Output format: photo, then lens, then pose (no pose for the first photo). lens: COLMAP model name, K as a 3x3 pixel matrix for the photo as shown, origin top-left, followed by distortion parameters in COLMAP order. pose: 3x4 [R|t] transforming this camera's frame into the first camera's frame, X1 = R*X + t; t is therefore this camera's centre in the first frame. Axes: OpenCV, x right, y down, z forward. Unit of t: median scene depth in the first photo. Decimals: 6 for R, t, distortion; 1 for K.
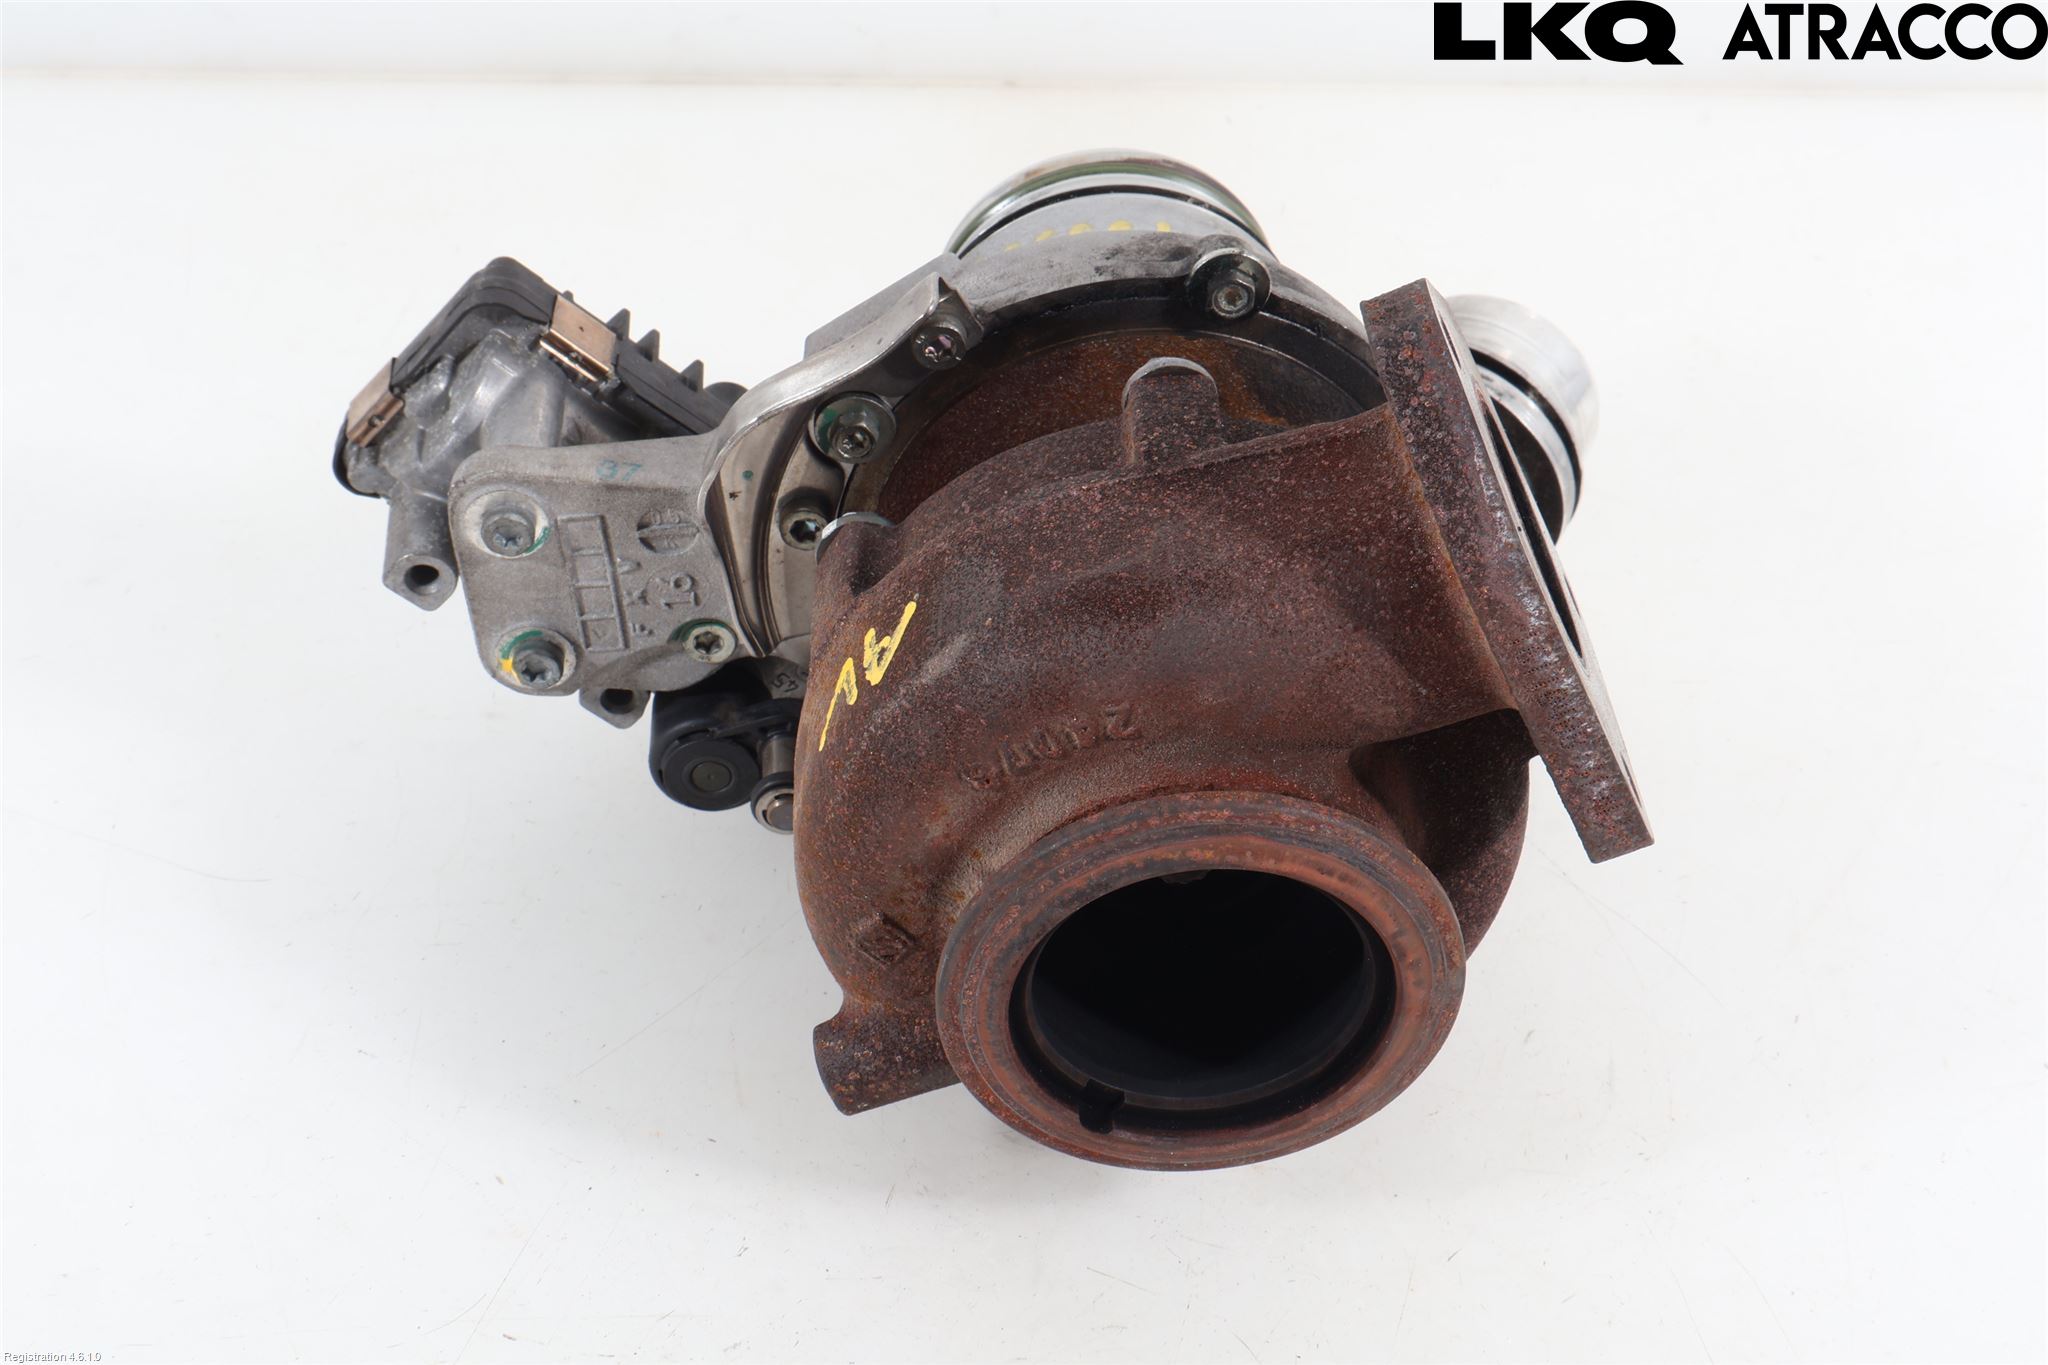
lens RADIAL K [[2940.3, 0, 1022.9], [0, 2940.3, 684.1], [0, 0, 1]] dist [0.002345, 0.000000]
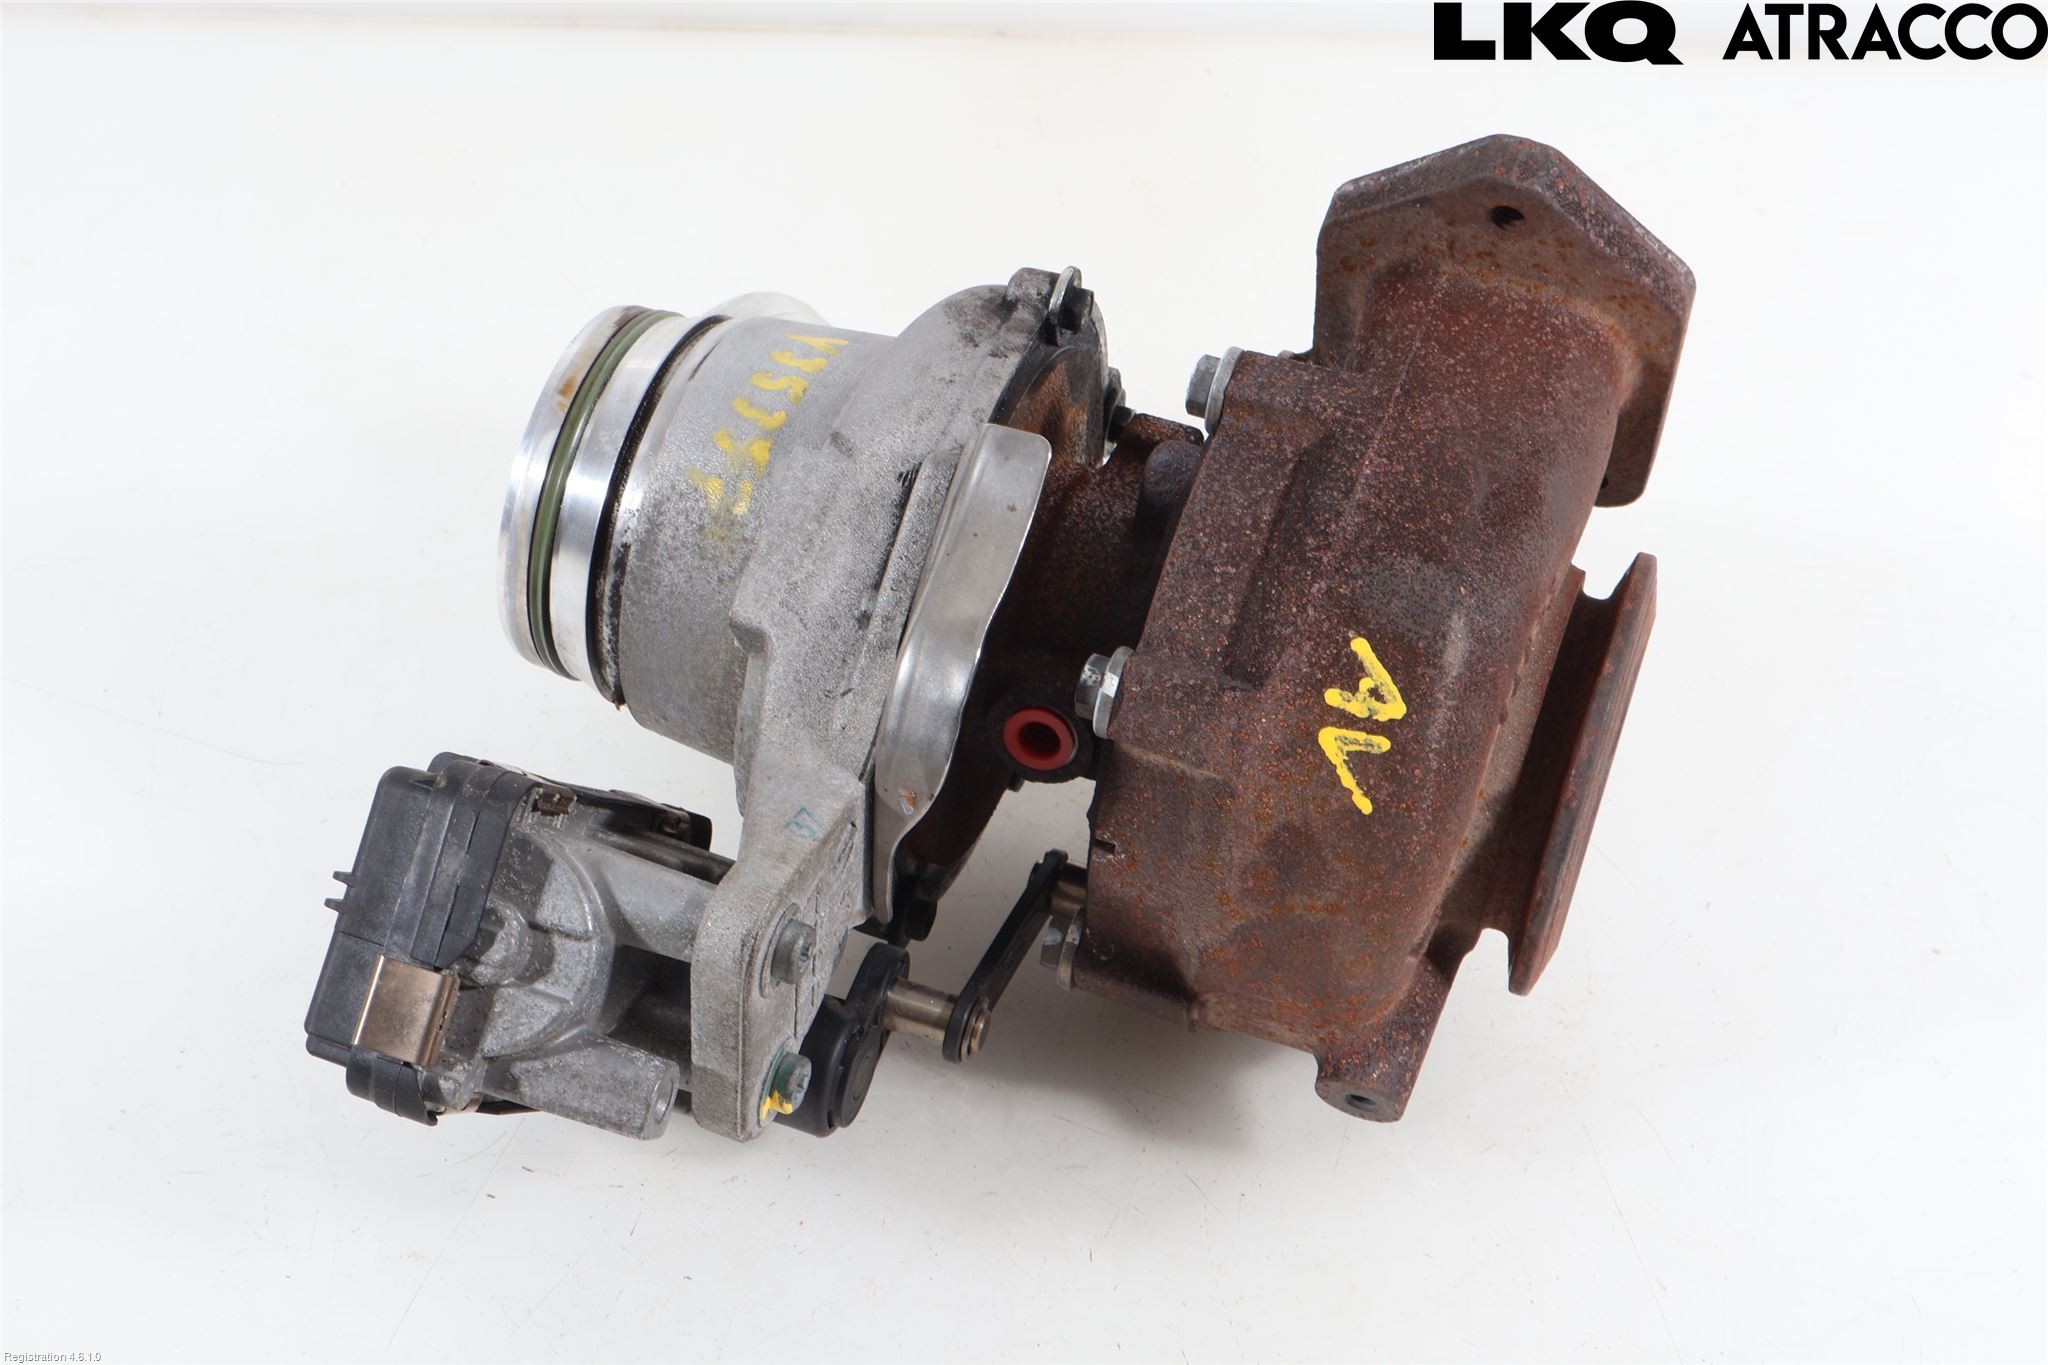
lens RADIAL K [[2940.3, 0, 1023.1], [0, 2940.3, 680.9], [0, 0, 1]] dist [0.002345, 0.000000]
pose [[0.368164, -0.553487, 0.747065, -0.887587], [0.518895, 0.789045, 0.328871, -0.429925], [-0.771494, 0.266570, 0.577700, 0.506083]]
